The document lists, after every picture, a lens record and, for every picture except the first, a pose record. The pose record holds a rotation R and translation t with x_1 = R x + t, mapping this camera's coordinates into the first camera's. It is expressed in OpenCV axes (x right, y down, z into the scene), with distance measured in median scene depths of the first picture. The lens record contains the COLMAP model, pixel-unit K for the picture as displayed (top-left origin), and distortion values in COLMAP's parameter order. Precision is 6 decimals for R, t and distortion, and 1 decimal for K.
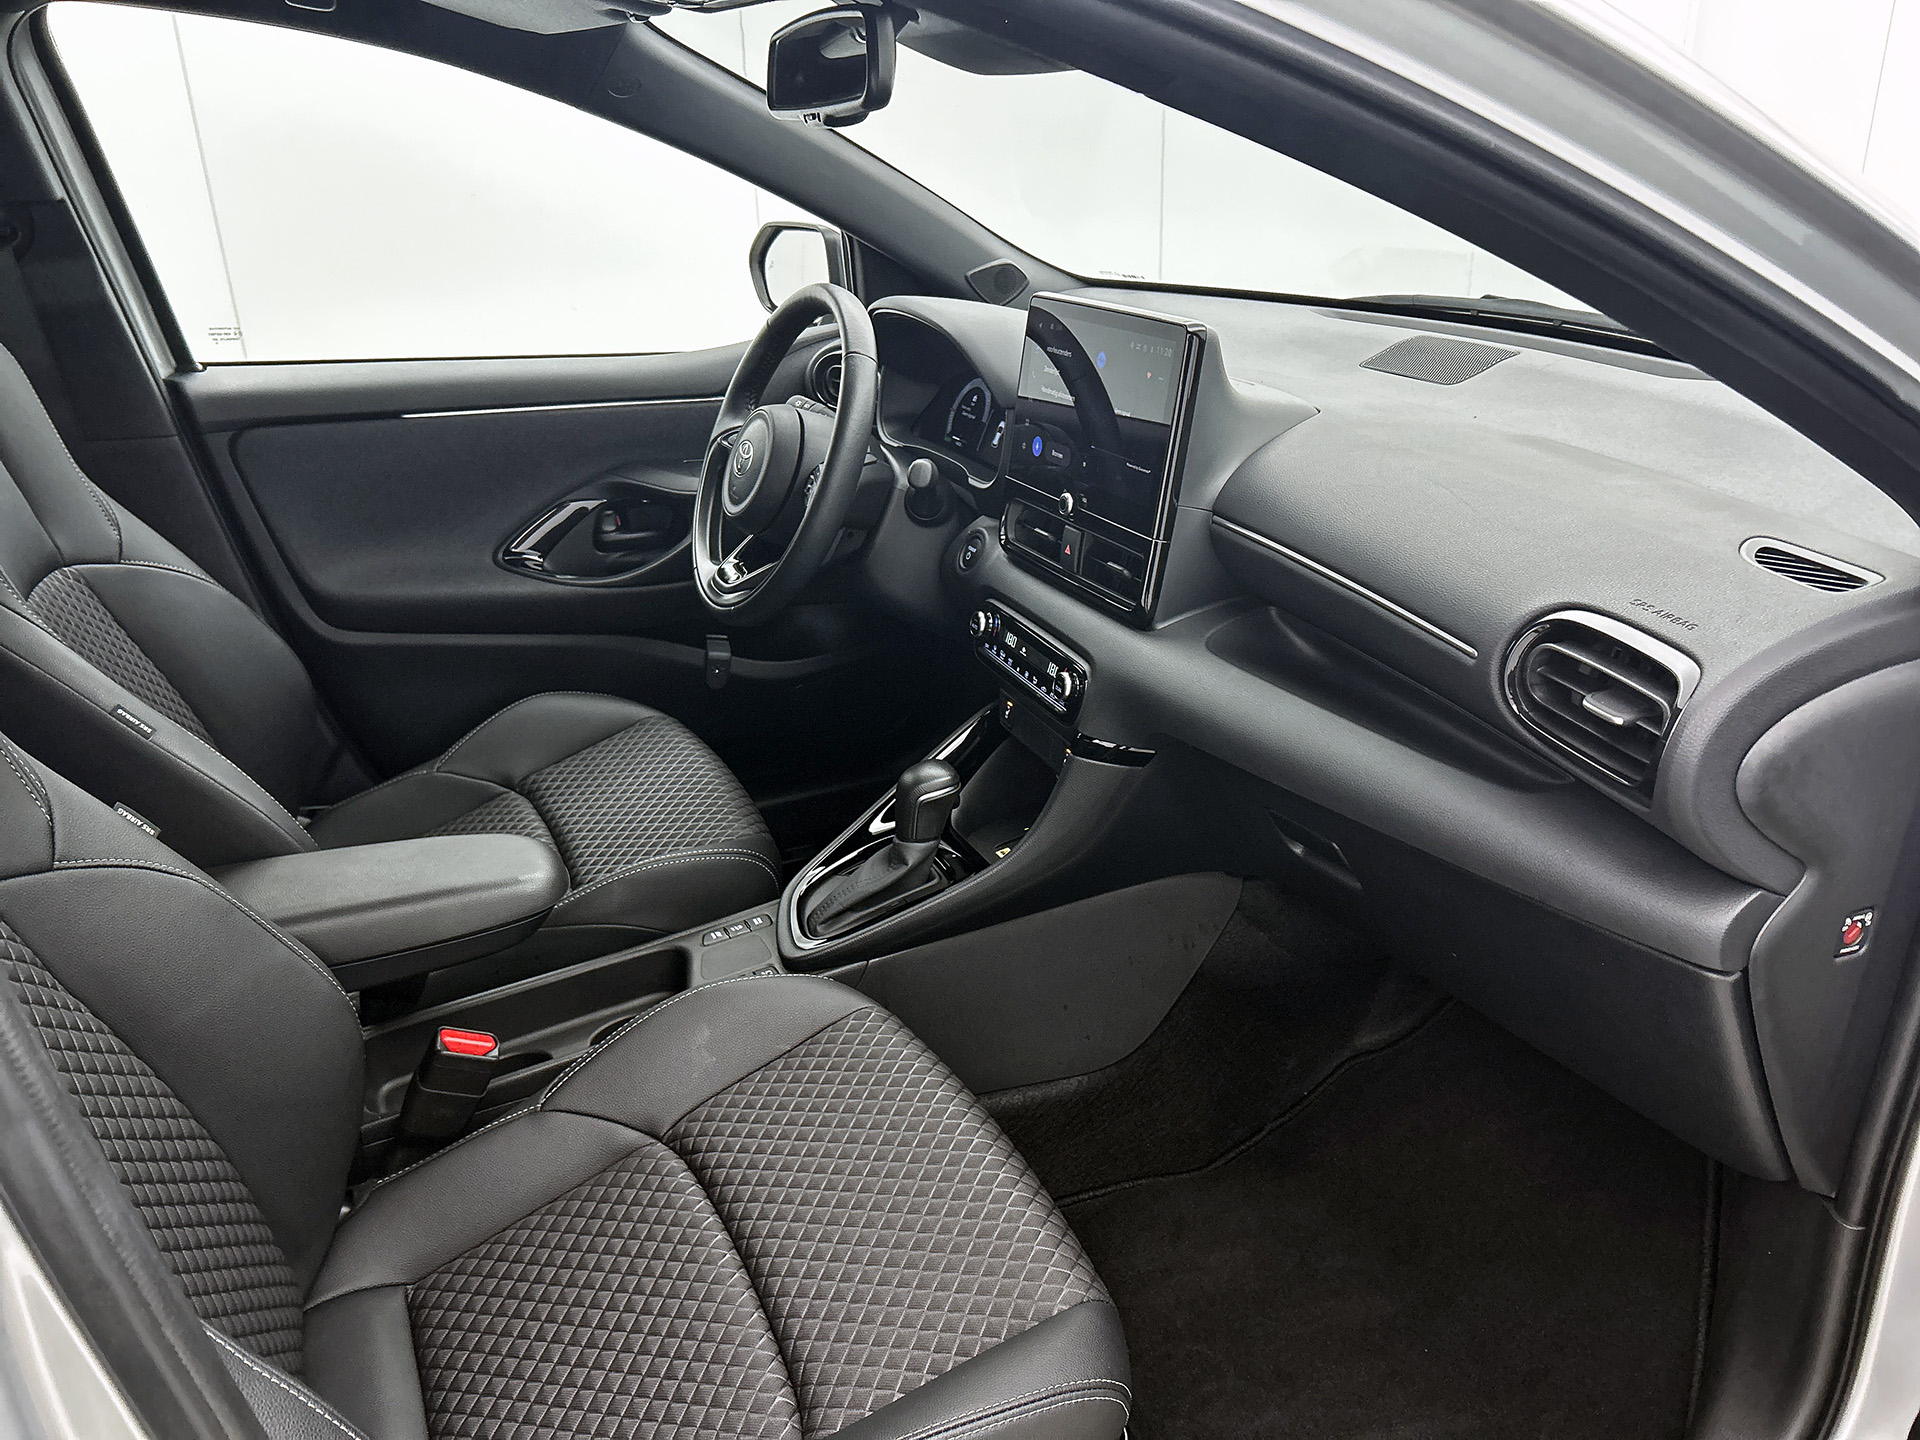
lens RADIAL K [[1434.5, 0, 960.0], [0, 1434.5, 720.0], [0, 0, 1]] dist [0.018311, -0.001900]
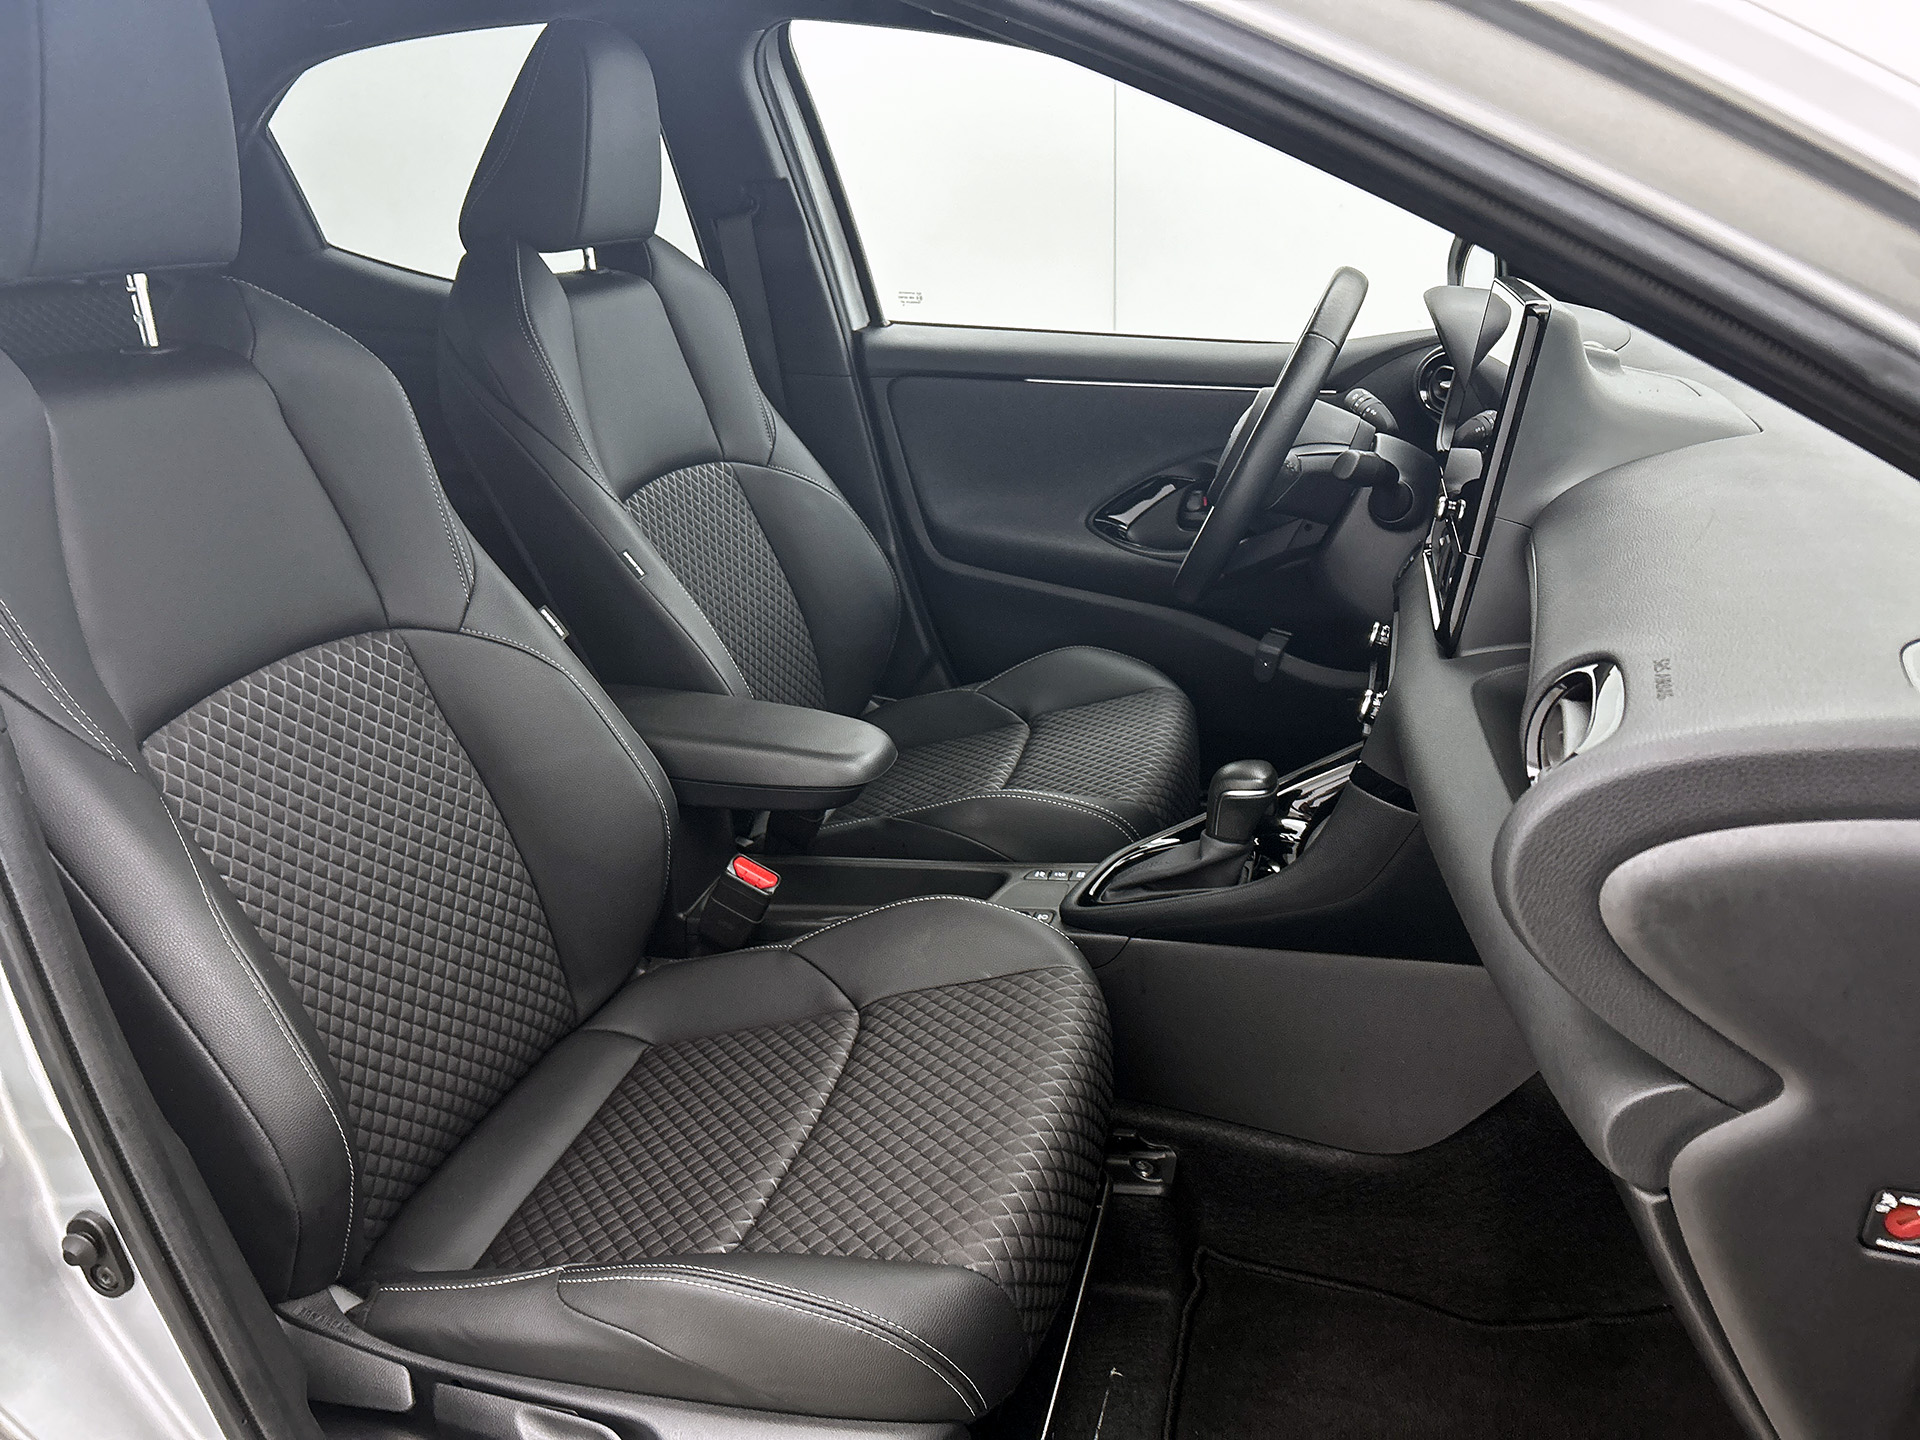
lens RADIAL K [[1422.4, 0, 960.0], [0, 1422.4, 720.0], [0, 0, 1]] dist [0.086287, -0.000286]
pose [[0.770843, 0.224557, -0.596133, 0.318337], [-0.236998, 0.969727, 0.058831, -0.005978], [0.591298, 0.095933, 0.800727, 0.100956]]
